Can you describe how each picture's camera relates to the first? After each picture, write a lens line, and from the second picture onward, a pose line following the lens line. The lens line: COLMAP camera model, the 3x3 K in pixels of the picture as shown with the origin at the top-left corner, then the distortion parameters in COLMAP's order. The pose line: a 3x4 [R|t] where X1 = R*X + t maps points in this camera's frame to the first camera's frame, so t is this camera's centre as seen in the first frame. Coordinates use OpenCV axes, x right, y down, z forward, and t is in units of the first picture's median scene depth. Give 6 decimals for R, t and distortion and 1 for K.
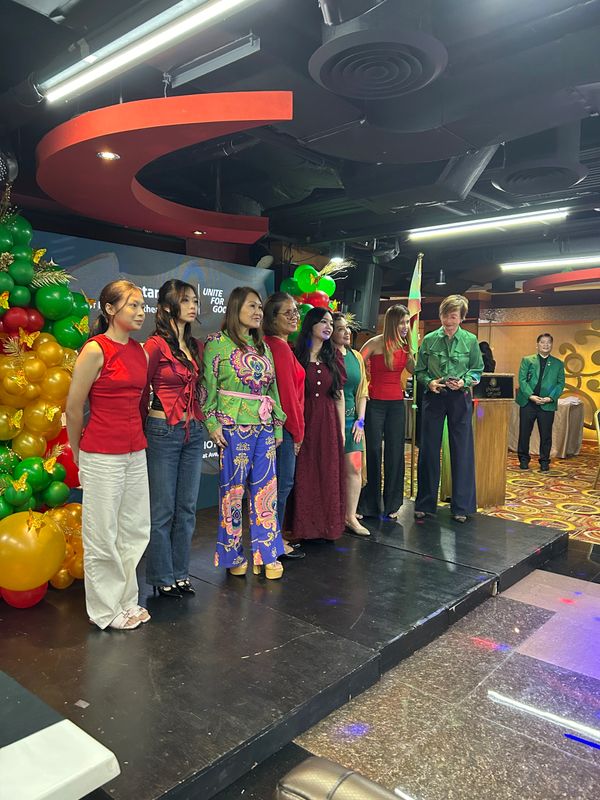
lens RADIAL K [[604.6, 0, 296.9], [0, 604.6, 403.9], [0, 0, 1]] dist [0.058134, -0.074660]
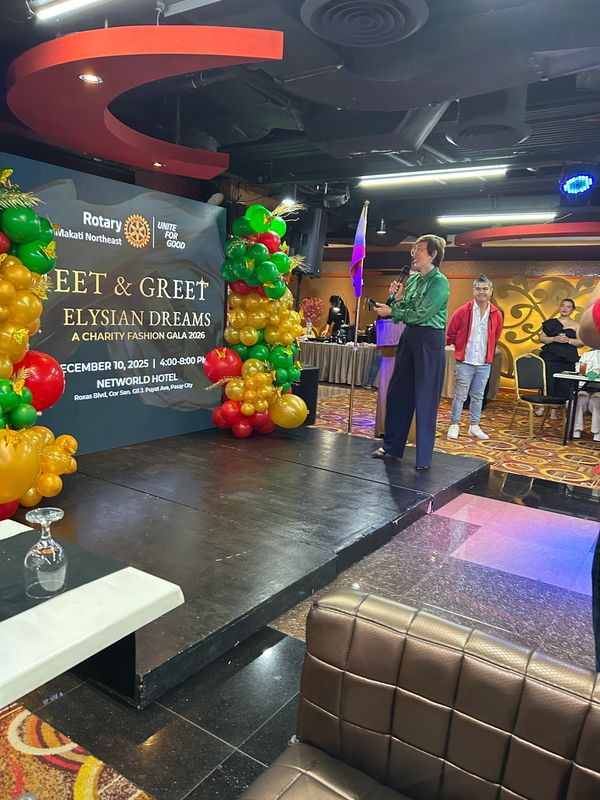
lens RADIAL K [[604.3, 0, 297.9], [0, 604.3, 399.4], [0, 0, 1]] dist [0.055484, -0.068006]
pose [[0.991342, 0.020576, 0.129681, -0.053737], [-0.030471, 0.996734, 0.074783, 0.021932], [-0.127719, -0.078087, 0.988732, -0.051183]]
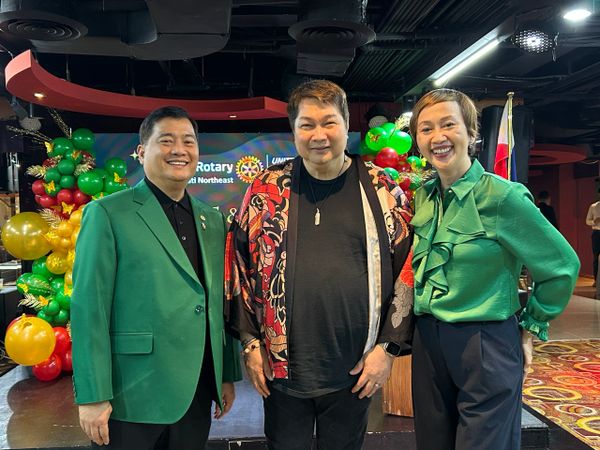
lens RADIAL K [[669.1, 0, 300.0], [0, 669.1, 225.0], [0, 0, 1]] dist [0.126755, -0.428313]
pose [[0.712345, -0.017189, -0.701619, 0.853702], [-0.029921, 0.998047, -0.054830, 0.007210], [0.701192, 0.060052, 0.710439, 0.141327]]
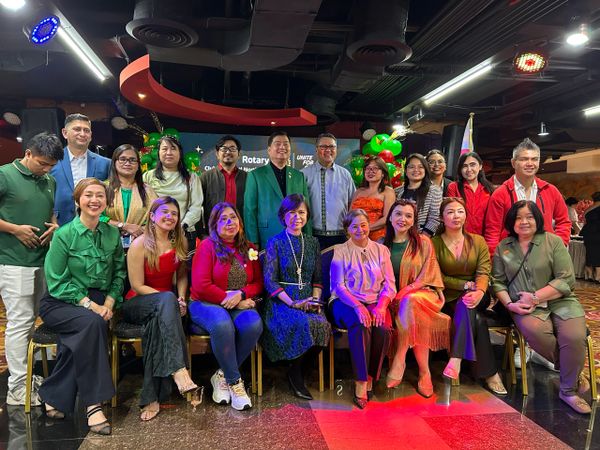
lens RADIAL K [[453.2, 0, 296.2], [0, 453.2, 226.5], [0, 0, 1]] dist [0.055484, -0.068006]
pose [[0.756358, 0.015471, -0.653975, 0.700762], [-0.055246, 0.997659, -0.040294, 0.053626], [0.651821, 0.066606, 0.755442, 0.097888]]
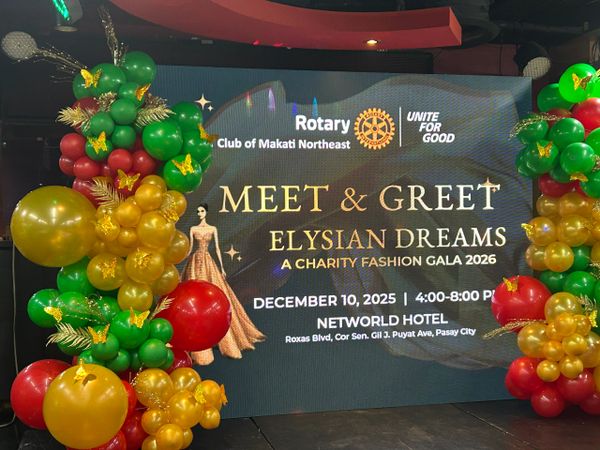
lens RADIAL K [[806.7, 0, 291.2], [0, 806.7, 238.4], [0, 0, 1]] dist [0.087183, -0.070629]
pose [[0.812249, -0.013521, -0.583154, 0.347371], [-0.023850, 0.998126, -0.056361, 0.031487], [0.582823, 0.059687, 0.810404, 0.106205]]
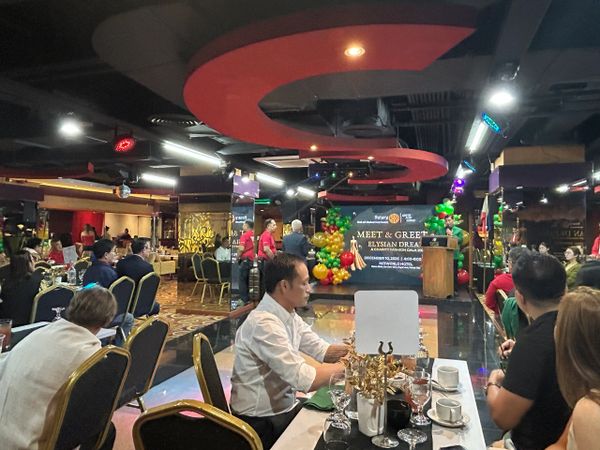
lens RADIAL K [[444.0, 0, 292.9], [0, 444.0, 223.6], [0, 0, 1]] dist [-0.001633, -0.002576]
pose [[0.381742, -0.028941, -0.923816, 1.954797], [-0.079691, 0.994757, -0.064094, 0.059491], [0.920827, 0.098087, 0.377434, -0.456595]]
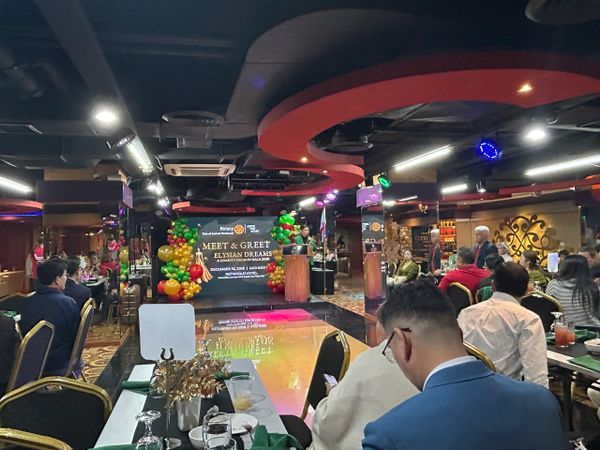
lens RADIAL K [[444.0, 0, 292.9], [0, 444.0, 223.6], [0, 0, 1]] dist [-0.001633, -0.002576]
pose [[0.801837, -0.060136, -0.594509, 1.633837], [-0.012352, 0.993042, -0.117109, 0.089287], [0.597415, 0.101246, 0.795516, -0.864580]]
